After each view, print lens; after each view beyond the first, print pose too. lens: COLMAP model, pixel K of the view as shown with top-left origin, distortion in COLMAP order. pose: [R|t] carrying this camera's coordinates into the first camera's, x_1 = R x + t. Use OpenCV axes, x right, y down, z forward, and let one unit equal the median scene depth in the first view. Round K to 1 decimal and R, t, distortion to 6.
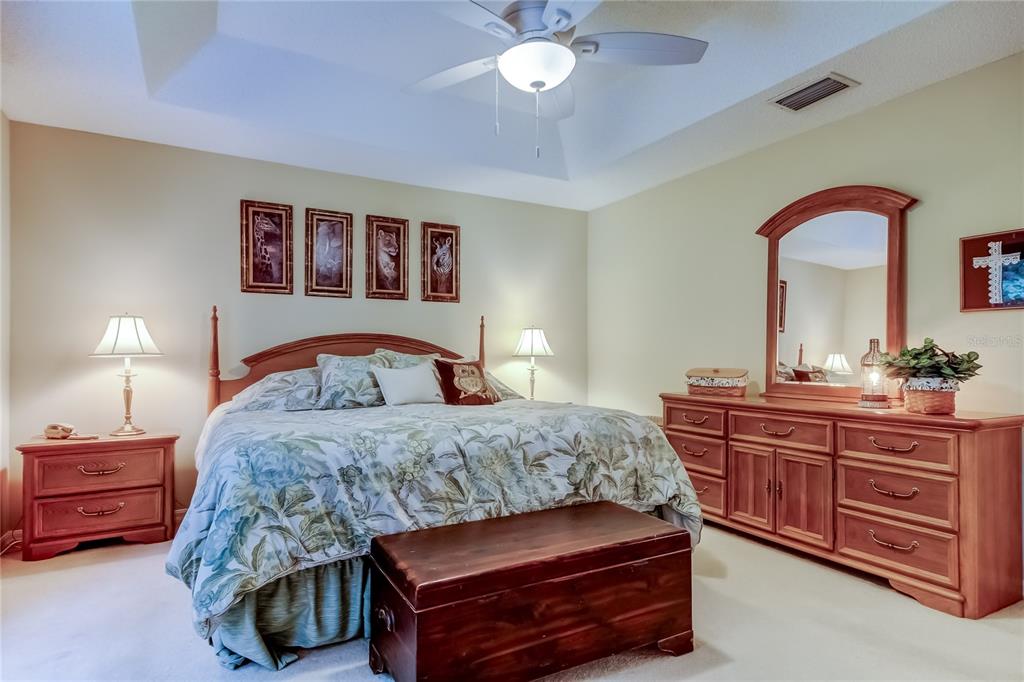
lens RADIAL K [[566.6, 0, 514.7], [0, 566.6, 343.8], [0, 0, 1]] dist [0.027257, -0.003806]
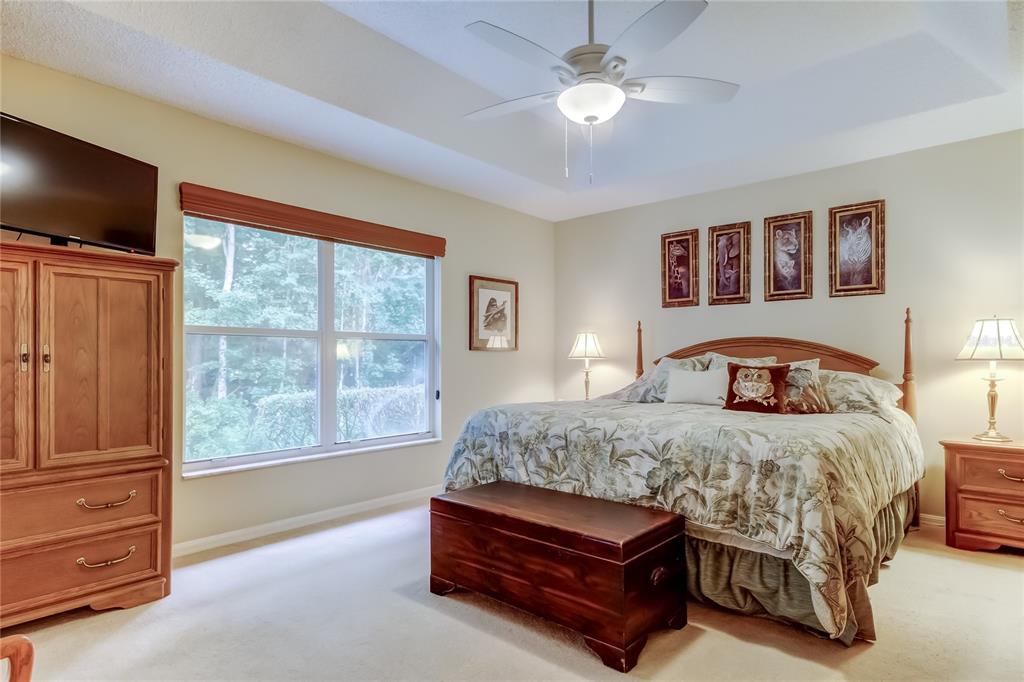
lens RADIAL K [[566.6, 0, 513.9], [0, 566.6, 350.0], [0, 0, 1]] dist [0.027257, -0.003806]
pose [[0.336961, -0.012881, -0.941431, 0.778609], [0.018706, 0.999801, -0.006984, 0.005871], [0.941333, -0.015257, 0.337135, 0.353311]]
